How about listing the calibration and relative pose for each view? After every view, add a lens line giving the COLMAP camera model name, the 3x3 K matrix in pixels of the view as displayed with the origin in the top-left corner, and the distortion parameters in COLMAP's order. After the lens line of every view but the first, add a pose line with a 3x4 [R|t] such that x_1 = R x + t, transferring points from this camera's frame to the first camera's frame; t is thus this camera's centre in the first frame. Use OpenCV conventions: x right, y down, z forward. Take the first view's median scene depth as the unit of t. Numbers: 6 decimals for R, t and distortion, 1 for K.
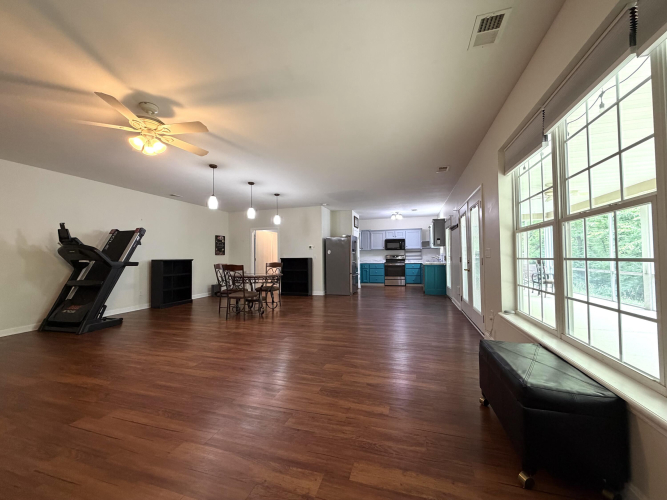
lens RADIAL K [[268.6, 0, 333.5], [0, 268.6, 250.0], [0, 0, 1]] dist [0.002484, 0.000237]
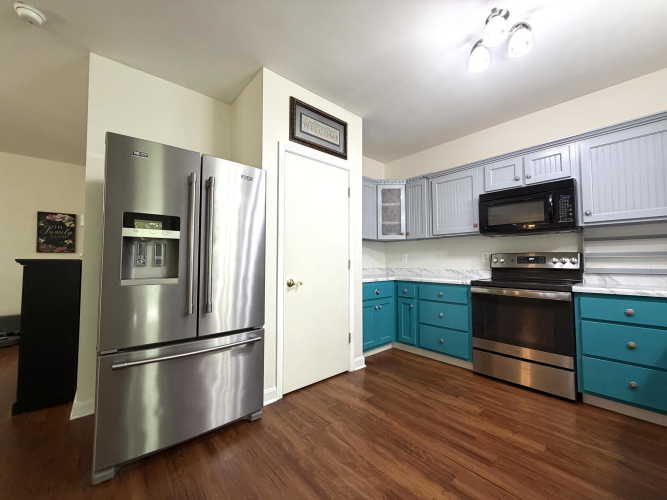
lens RADIAL K [[268.6, 0, 333.5], [0, 268.6, 250.0], [0, 0, 1]] dist [0.002484, 0.000237]
pose [[0.839691, -0.010757, -0.542958, 0.218189], [0.004241, 0.999903, -0.013252, 0.018672], [0.543048, 0.008825, 0.839655, 0.707299]]
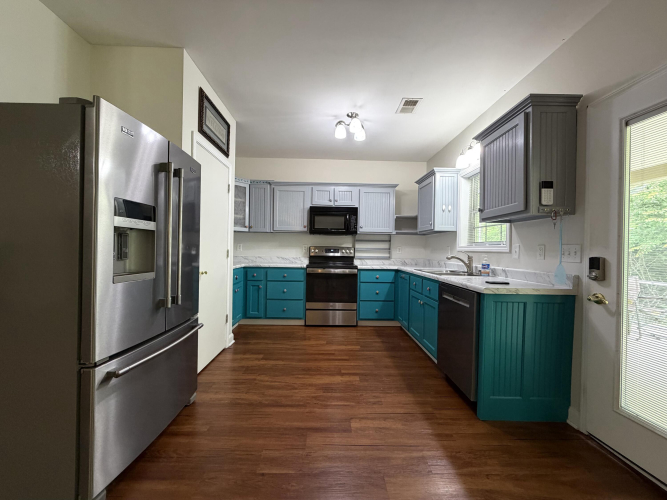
lens RADIAL K [[268.6, 0, 333.5], [0, 268.6, 250.0], [0, 0, 1]] dist [0.002484, 0.000237]
pose [[0.953556, 0.029084, 0.299808, 0.111156], [-0.038609, 0.998919, 0.025896, 0.013061], [-0.298731, -0.036268, 0.953648, 0.623230]]
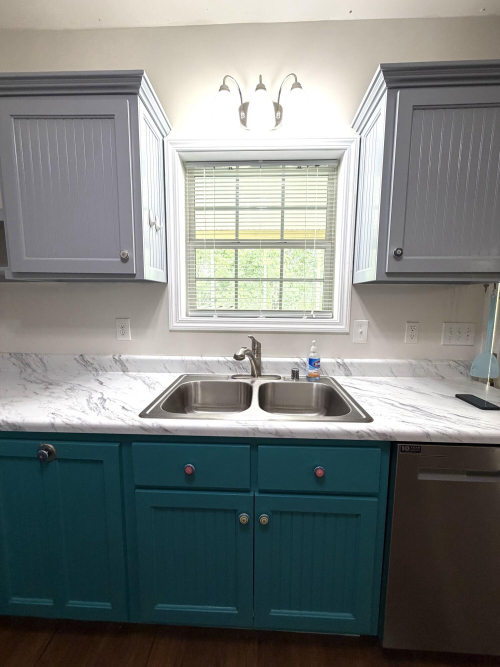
lens RADIAL K [[268.6, 0, 250.0], [0, 268.6, 333.5], [0, 0, 1]] dist [0.002484, 0.000237]
pose [[-0.239600, -0.101143, 0.965589, 0.210827], [-0.033465, 0.994828, 0.095901, 0.003325], [-0.970295, -0.009336, -0.241745, 0.899371]]
